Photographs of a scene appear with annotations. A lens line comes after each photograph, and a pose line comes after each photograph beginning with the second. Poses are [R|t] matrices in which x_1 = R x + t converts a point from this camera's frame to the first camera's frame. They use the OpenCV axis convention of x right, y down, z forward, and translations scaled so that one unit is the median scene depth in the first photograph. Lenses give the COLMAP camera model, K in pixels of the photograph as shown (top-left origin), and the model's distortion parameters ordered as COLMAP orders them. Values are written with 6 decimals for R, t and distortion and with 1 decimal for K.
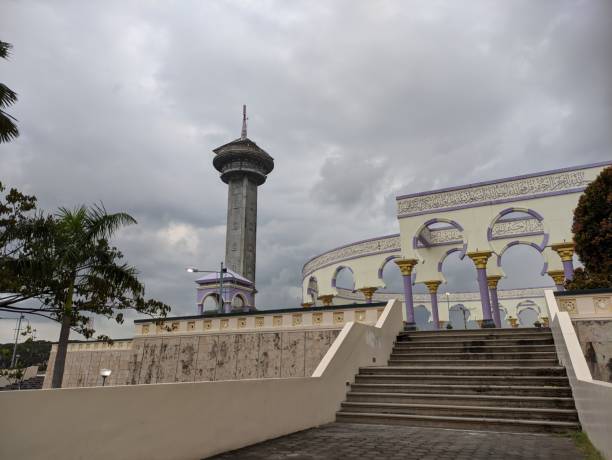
lens RADIAL K [[448.0, 0, 306.0], [0, 448.0, 230.0], [0, 0, 1]] dist [0.065760, -0.062380]
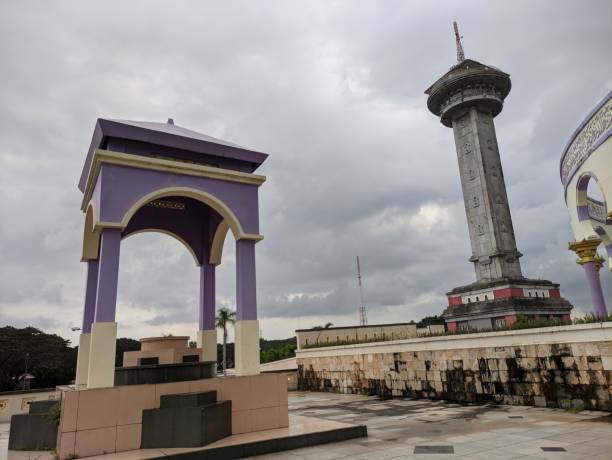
lens RADIAL K [[448.0, 0, 306.0], [0, 448.0, 230.0], [0, 0, 1]] dist [0.065760, -0.062380]
pose [[0.821267, -0.188003, -0.538679, 0.008312], [0.208025, 0.977826, -0.024114, 0.041602], [0.531268, -0.092255, 0.842166, 0.189526]]
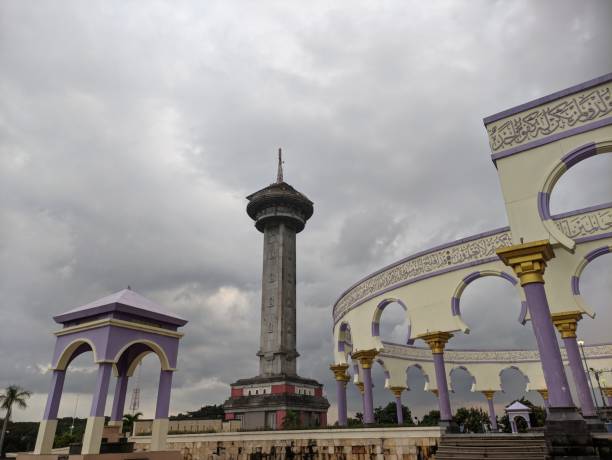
lens RADIAL K [[448.0, 0, 306.0], [0, 448.0, 230.0], [0, 0, 1]] dist [0.065760, -0.062380]
pose [[0.991647, -0.056989, -0.115709, 0.016200], [0.040461, 0.989257, -0.140477, 0.023285], [0.122472, 0.134622, 0.983299, 0.129309]]
